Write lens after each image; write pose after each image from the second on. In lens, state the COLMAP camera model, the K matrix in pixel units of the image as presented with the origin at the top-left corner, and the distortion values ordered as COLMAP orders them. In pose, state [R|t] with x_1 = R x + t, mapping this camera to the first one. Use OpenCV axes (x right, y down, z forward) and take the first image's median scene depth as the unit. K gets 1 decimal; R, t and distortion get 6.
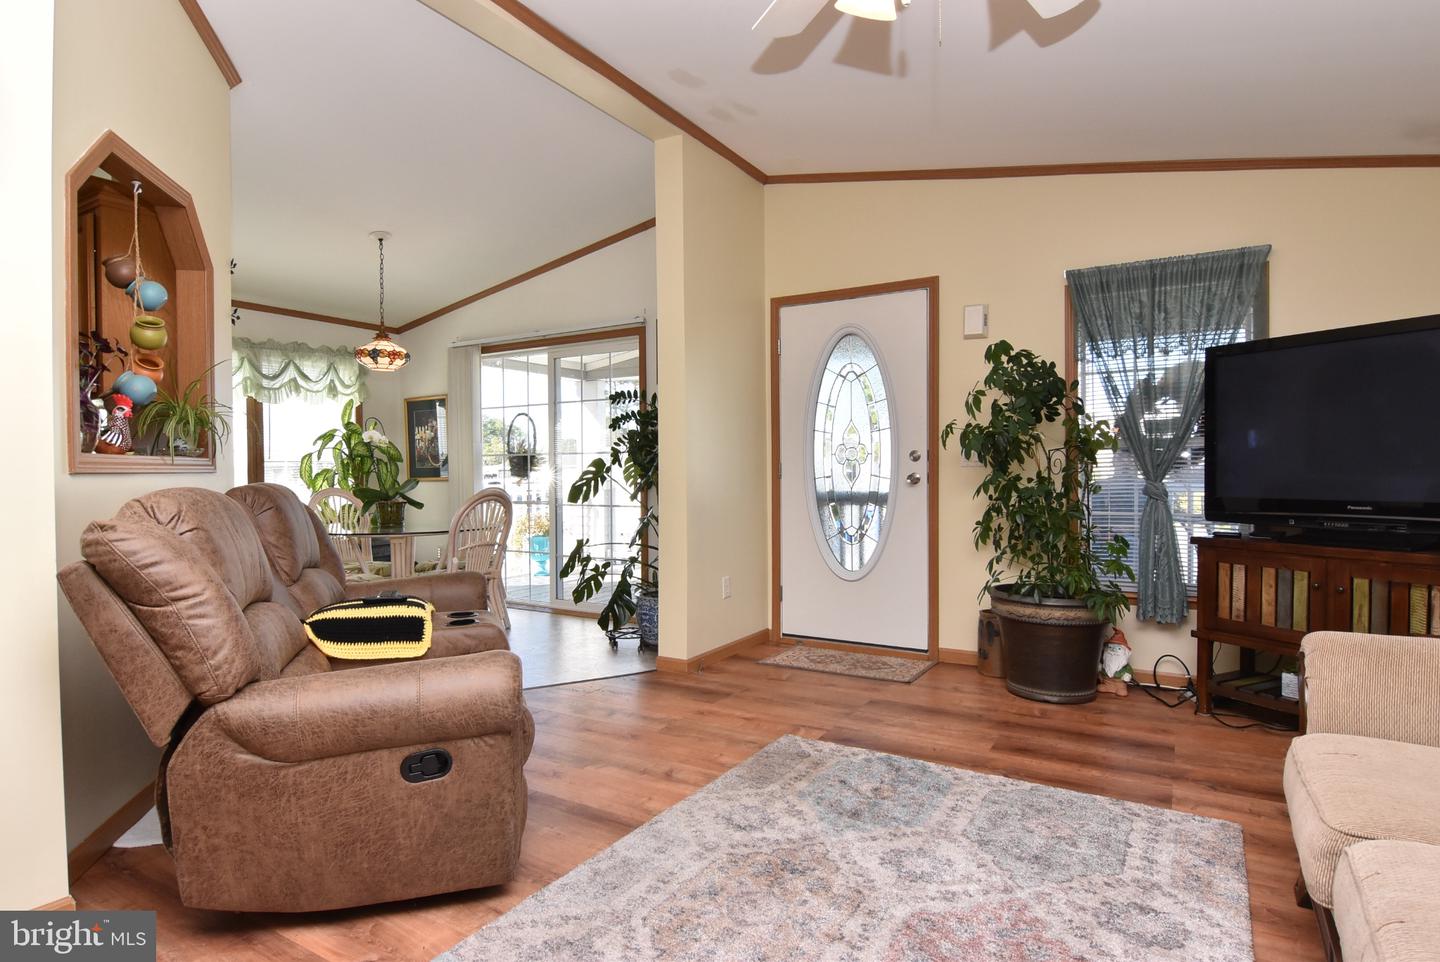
lens RADIAL K [[759.2, 0, 724.9], [0, 759.2, 483.3], [0, 0, 1]] dist [-0.006351, -0.002181]
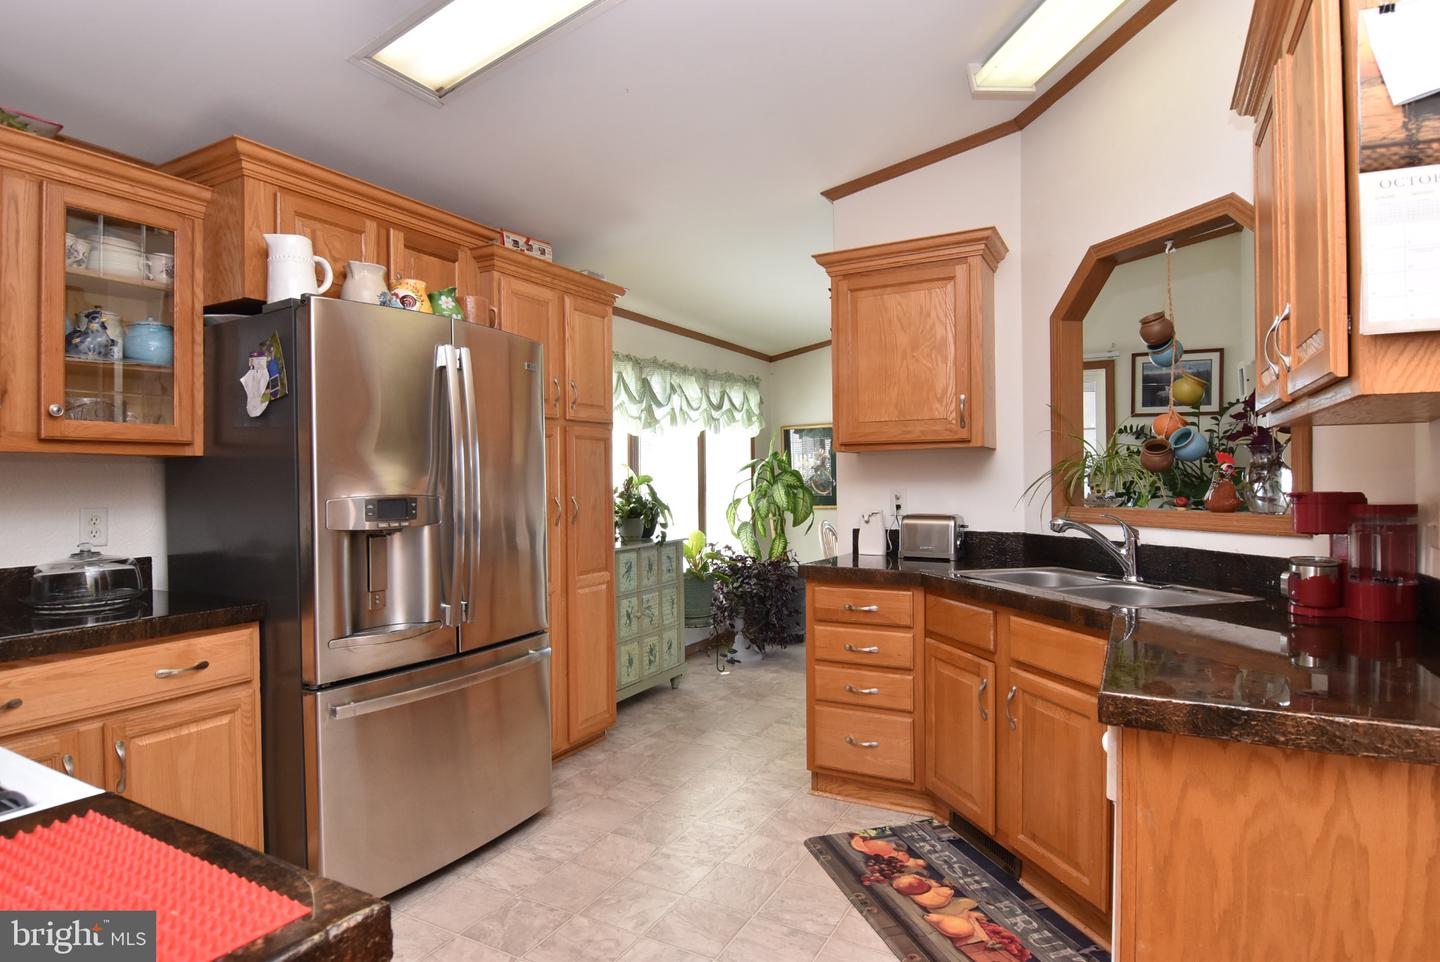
lens RADIAL K [[759.2, 0, 724.9], [0, 759.2, 483.3], [0, 0, 1]] dist [-0.006351, -0.002181]
pose [[0.998902, 0.001361, 0.046835, -1.006913], [-0.000906, 0.999952, -0.009729, -0.046691], [-0.046846, 0.009676, 0.998855, -0.004283]]
